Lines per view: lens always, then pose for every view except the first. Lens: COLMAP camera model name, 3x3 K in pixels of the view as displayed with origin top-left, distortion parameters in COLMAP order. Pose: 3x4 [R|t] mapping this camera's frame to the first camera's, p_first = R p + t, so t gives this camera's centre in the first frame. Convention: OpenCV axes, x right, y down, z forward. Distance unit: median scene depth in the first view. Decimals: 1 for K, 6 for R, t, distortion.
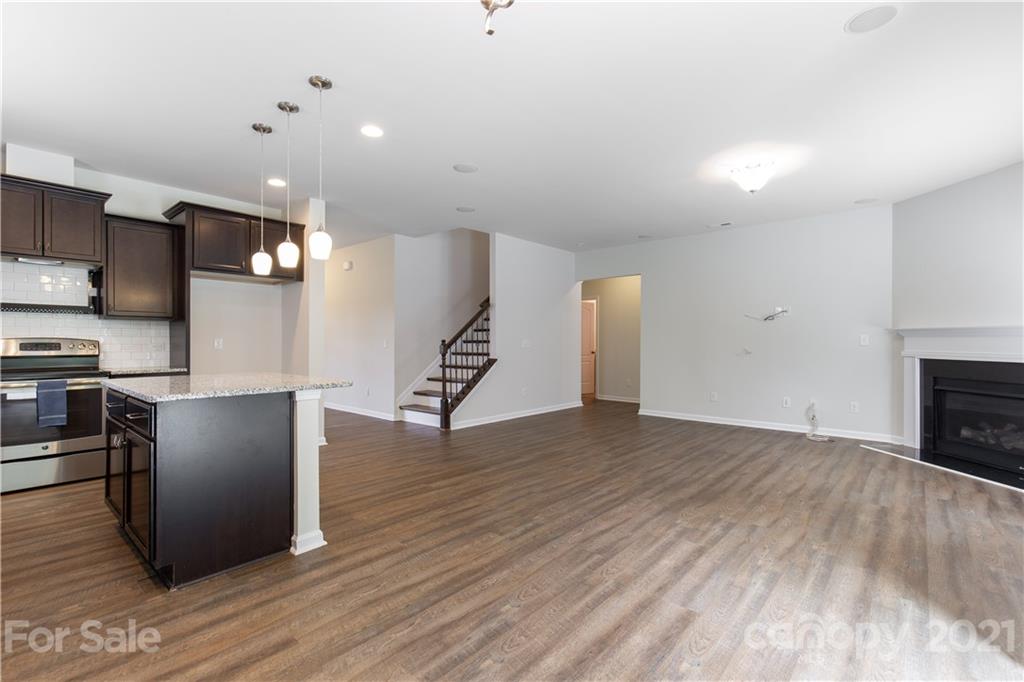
lens RADIAL K [[464.8, 0, 515.9], [0, 464.8, 341.0], [0, 0, 1]] dist [0.013336, 0.000285]
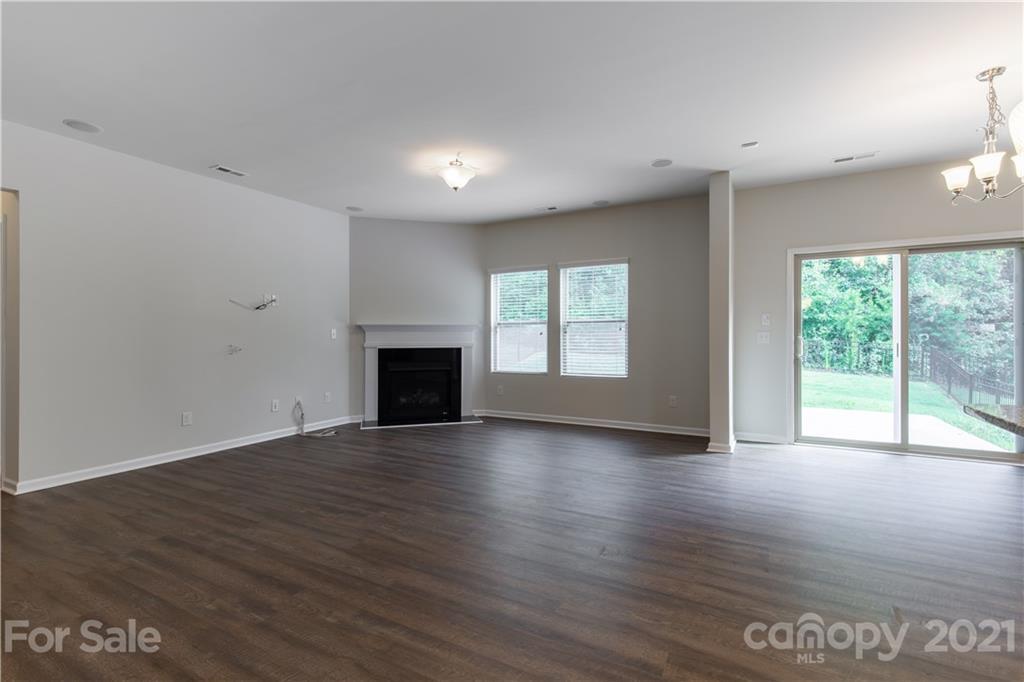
lens RADIAL K [[464.8, 0, 510.4], [0, 464.8, 336.8], [0, 0, 1]] dist [0.013336, 0.000285]
pose [[-0.216491, -0.004397, 0.976275, -0.414619], [0.003205, 0.999981, 0.005215, 0.000018], [-0.976279, 0.004258, -0.216473, 0.876919]]
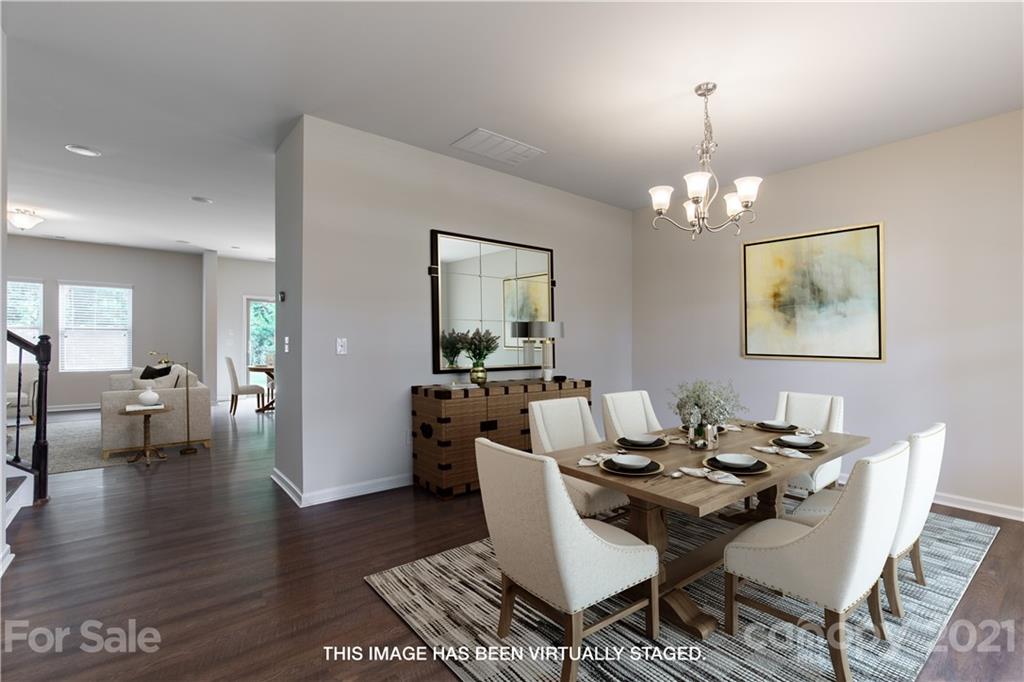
lens RADIAL K [[464.8, 0, 511.3], [0, 464.8, 338.7], [0, 0, 1]] dist [0.013336, 0.000285]
pose [[-0.982995, -0.007347, 0.183485, -0.935650], [-0.008811, 0.999936, -0.007164, -0.001194], [-0.183420, -0.008658, -0.982996, 1.673751]]
